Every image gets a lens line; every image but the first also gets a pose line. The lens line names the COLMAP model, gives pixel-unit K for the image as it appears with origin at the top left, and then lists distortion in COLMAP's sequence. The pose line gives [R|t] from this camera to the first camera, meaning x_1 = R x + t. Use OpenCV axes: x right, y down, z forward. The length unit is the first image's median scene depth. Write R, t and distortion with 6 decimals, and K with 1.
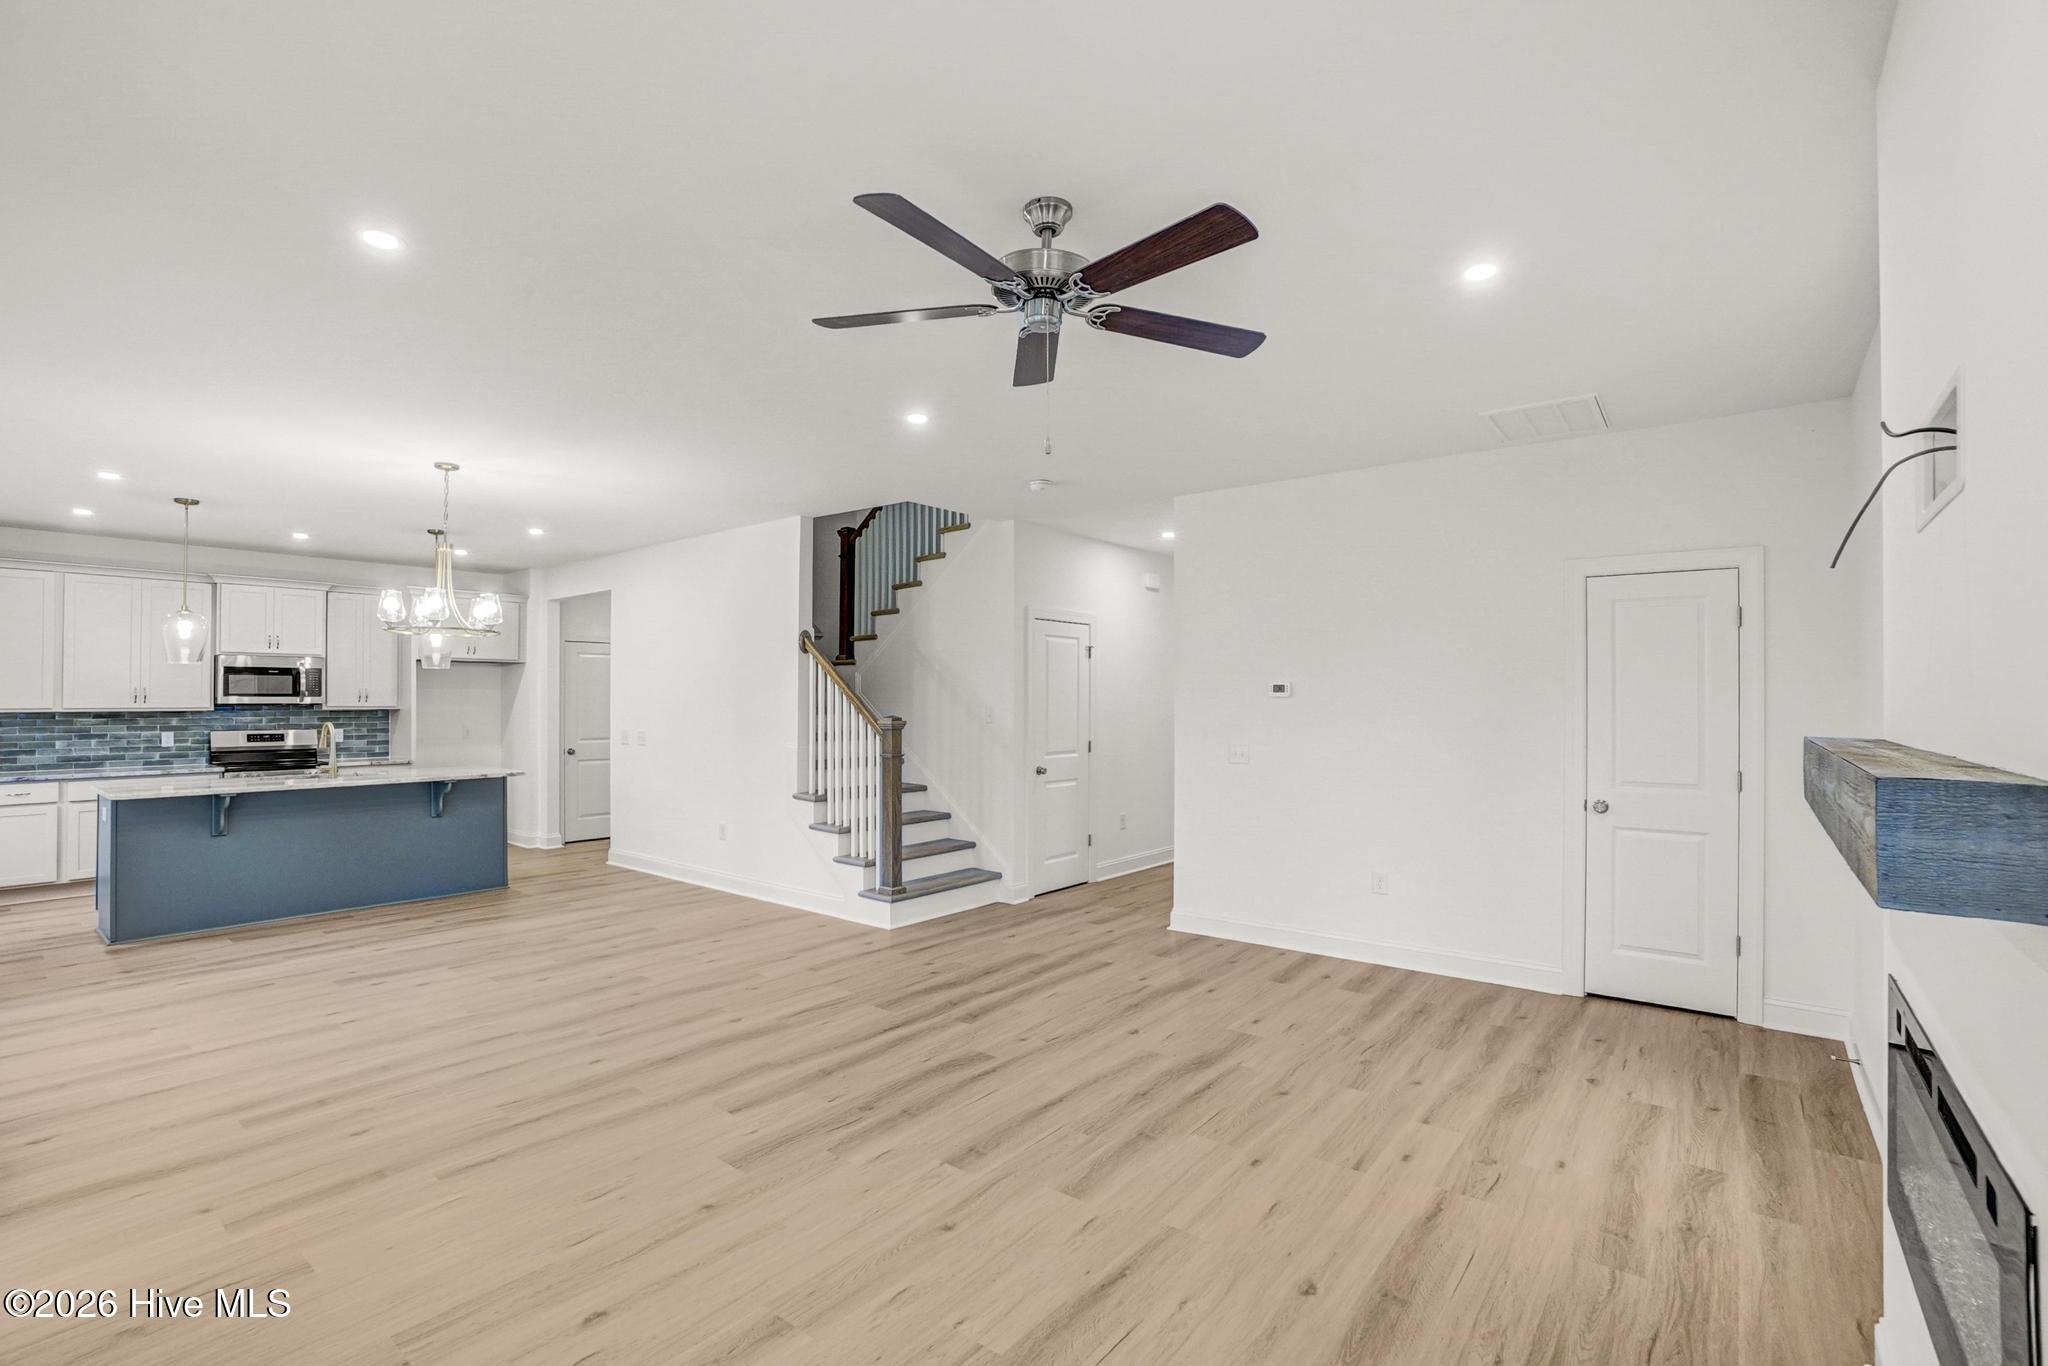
lens RADIAL K [[907.0, 0, 1017.7], [0, 907.0, 694.3], [0, 0, 1]] dist [-0.074500, 0.024862]
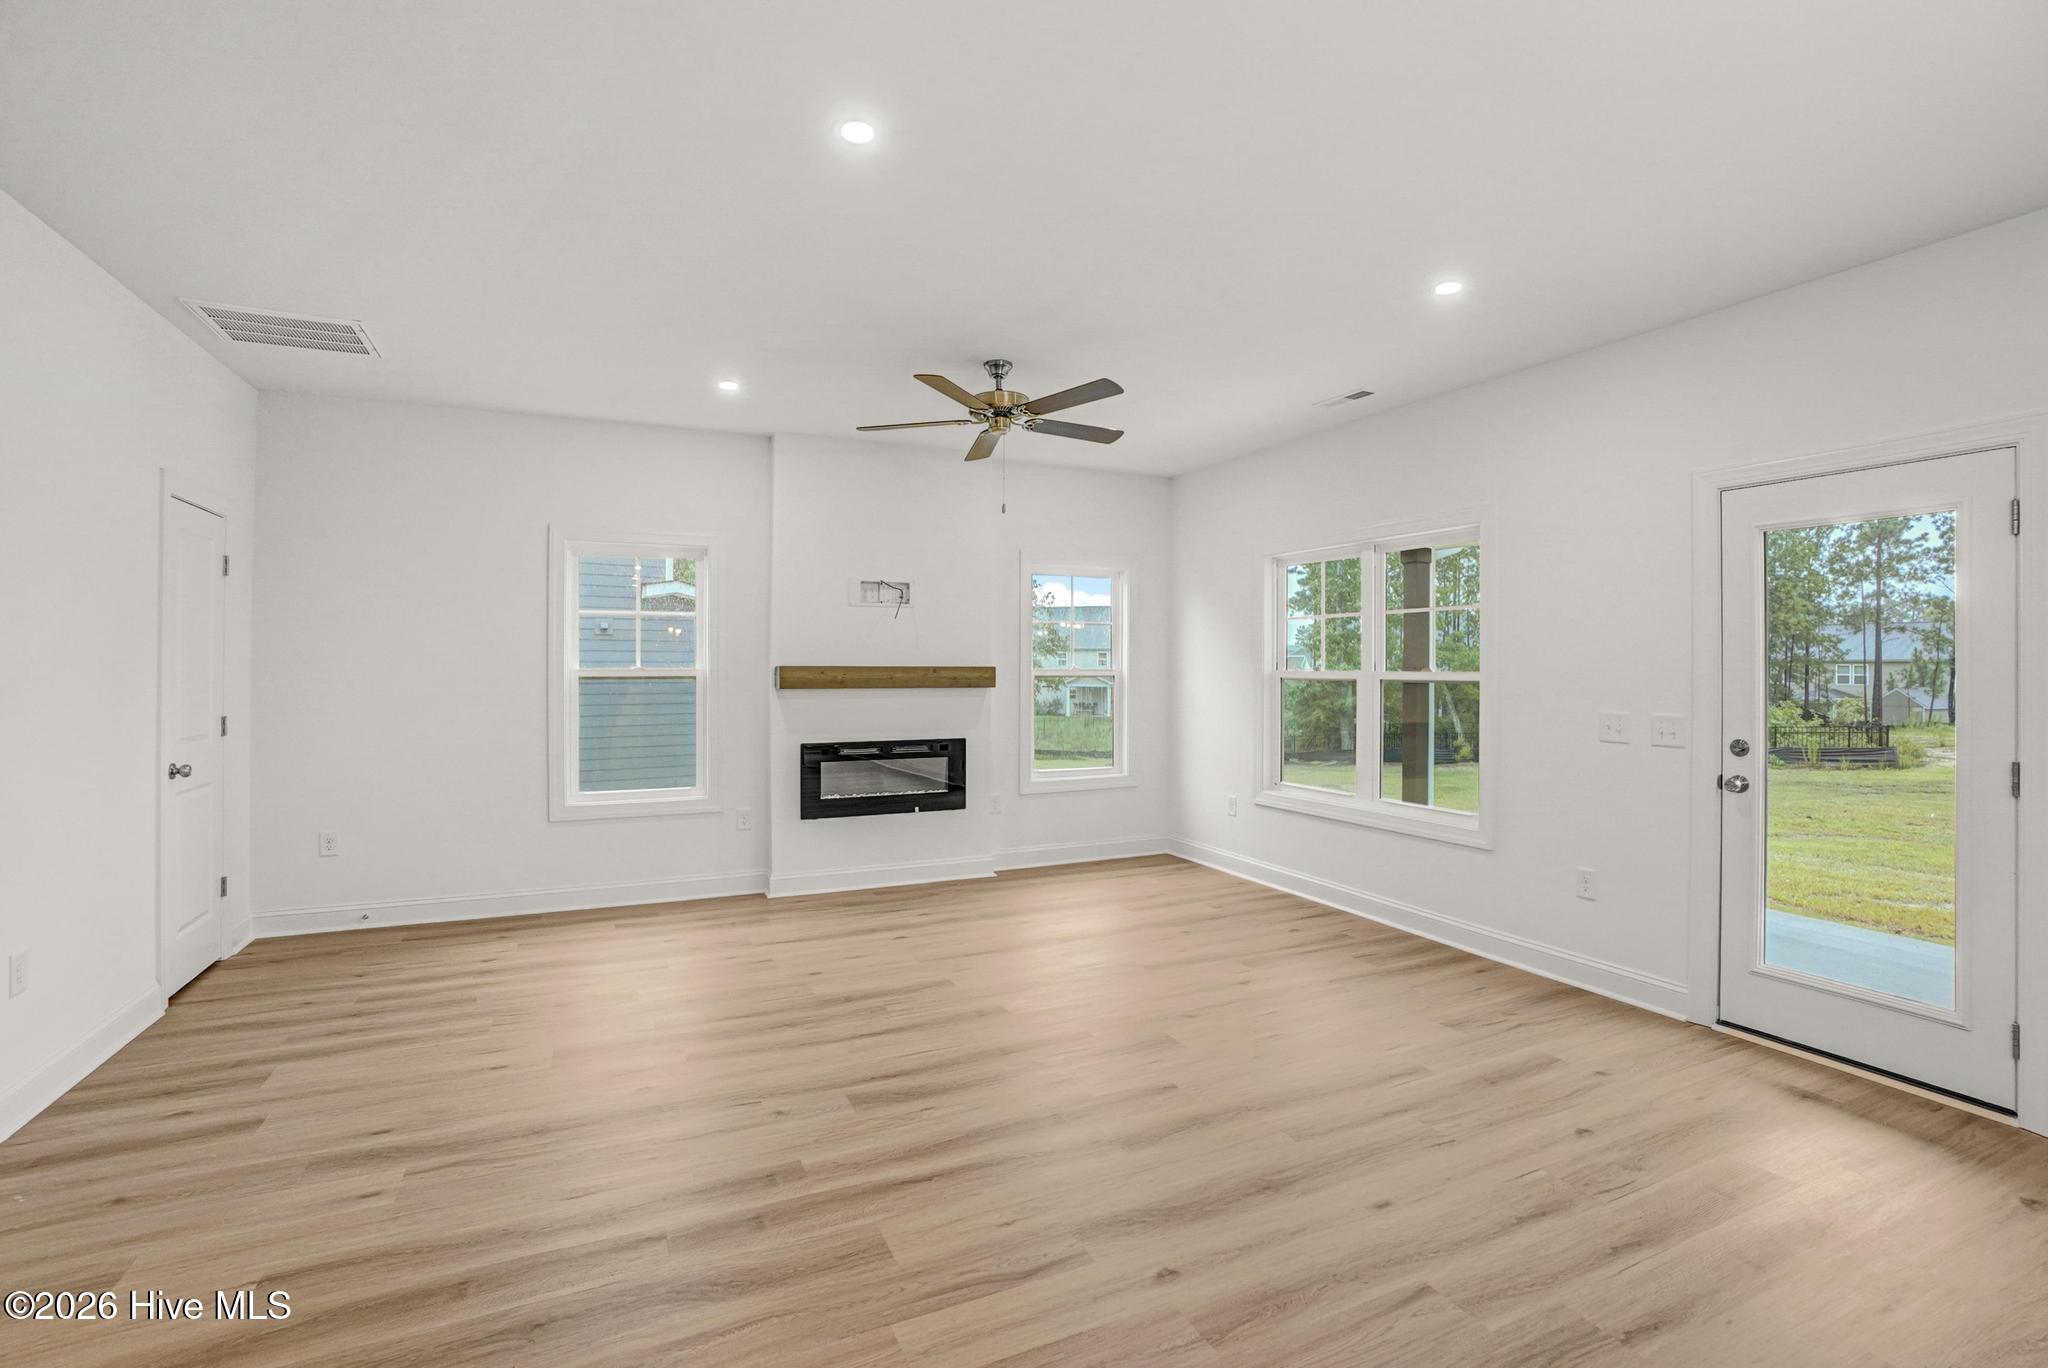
lens RADIAL K [[907.0, 0, 1017.7], [0, 907.0, 695.3], [0, 0, 1]] dist [-0.074500, 0.024862]
pose [[-0.892183, -0.020974, 0.451186, -0.475787], [-0.008792, 0.999538, 0.029080, 0.028253], [-0.451588, 0.021978, -0.891956, 1.533307]]
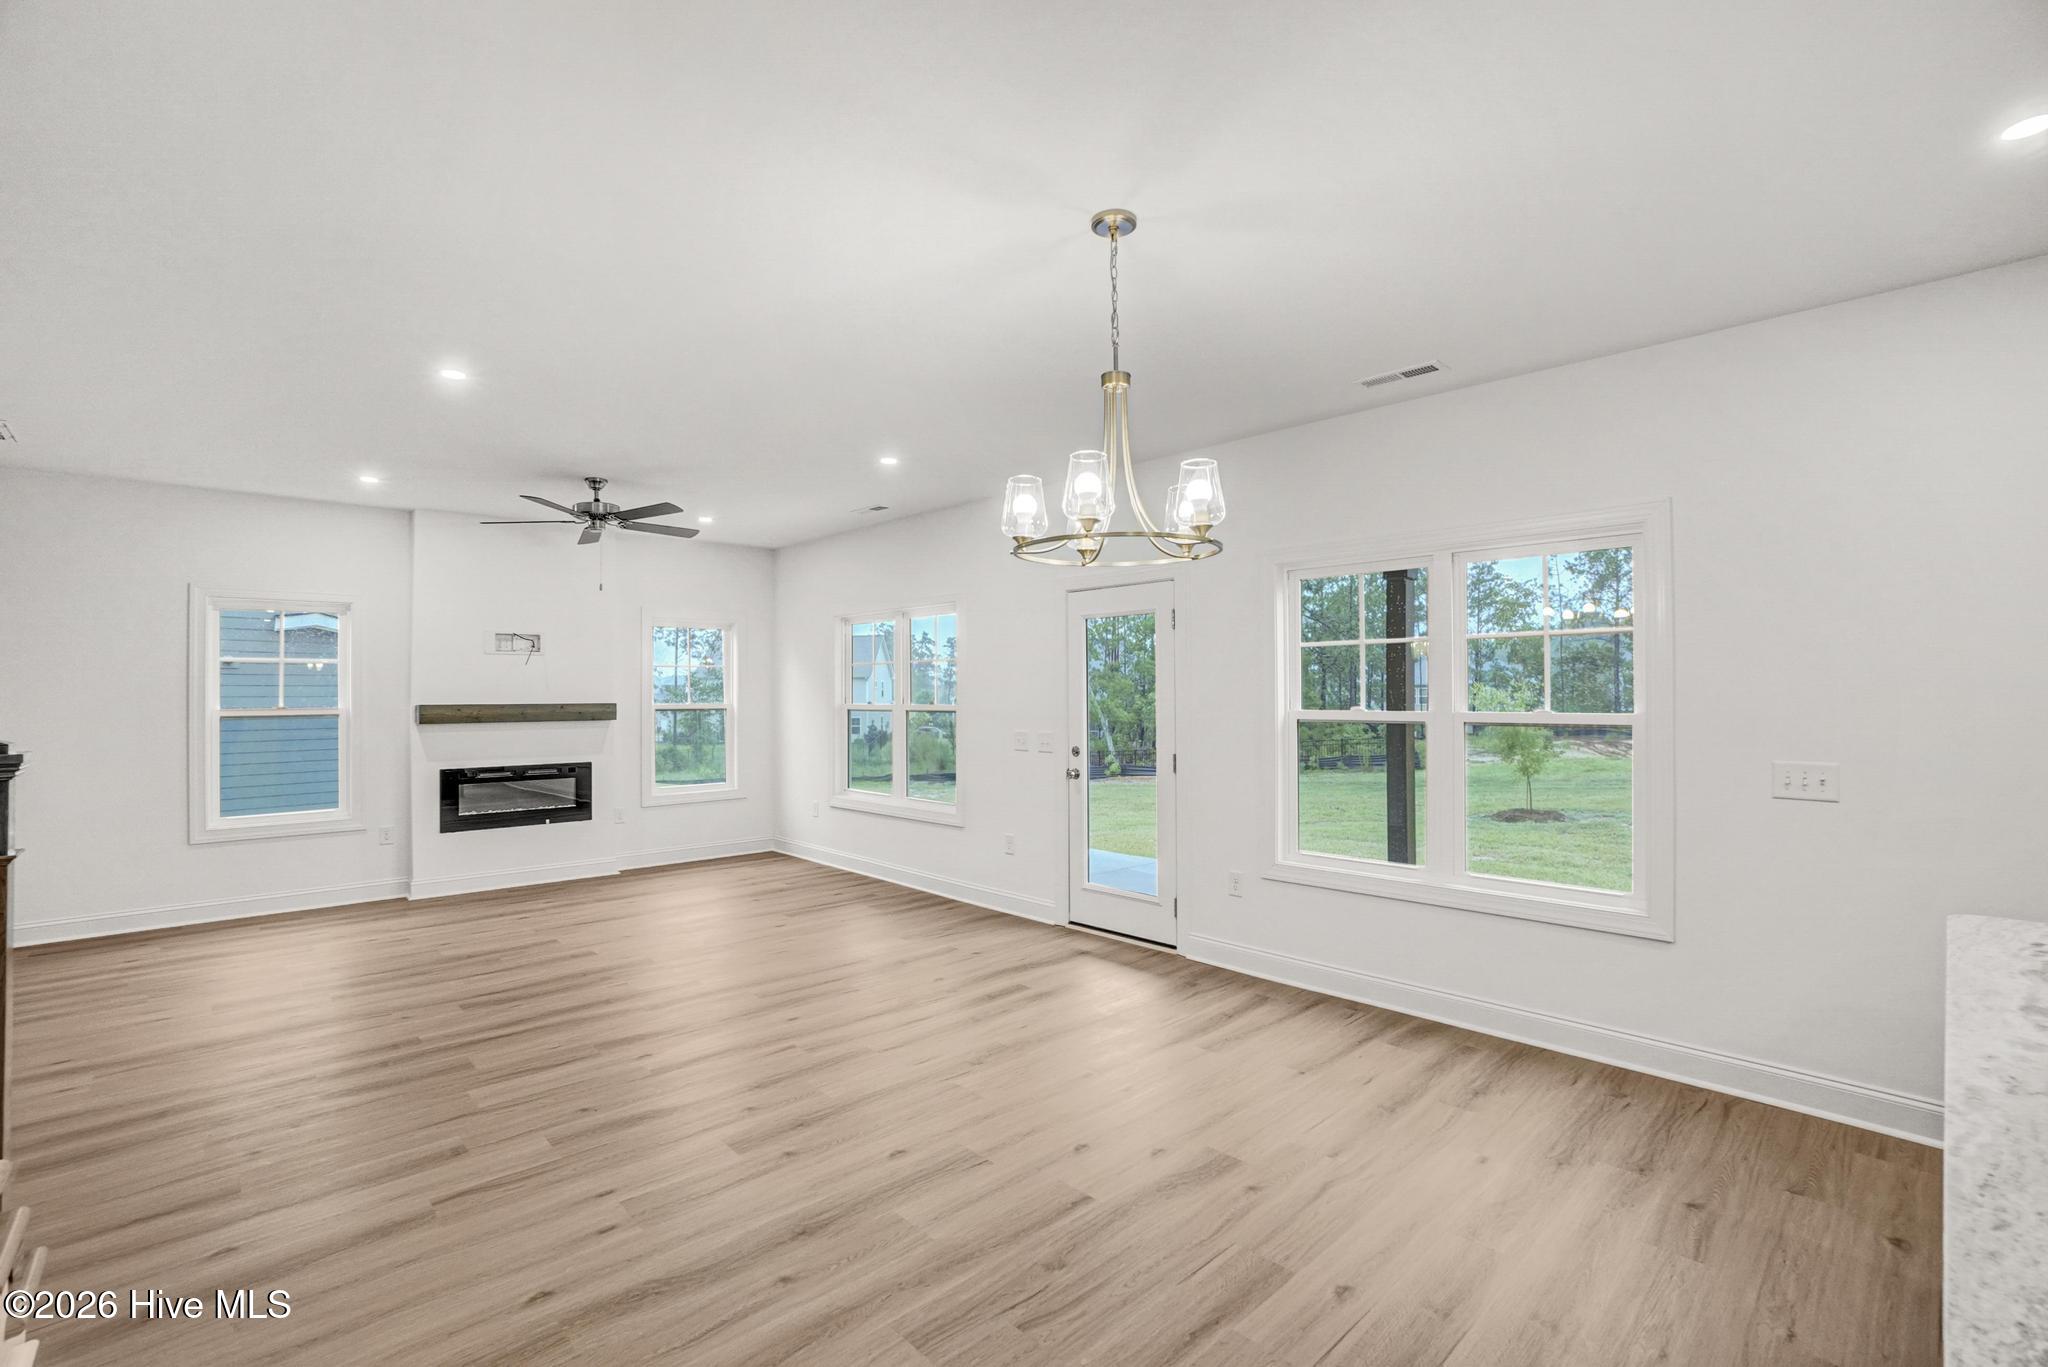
lens RADIAL K [[907.0, 0, 1017.7], [0, 907.0, 694.8], [0, 0, 1]] dist [-0.074500, 0.024862]
pose [[-0.988610, 0.000146, 0.150499, -0.843170], [-0.000265, 0.999996, -0.002707, 0.012947], [-0.150499, -0.002716, -0.988606, 1.885077]]
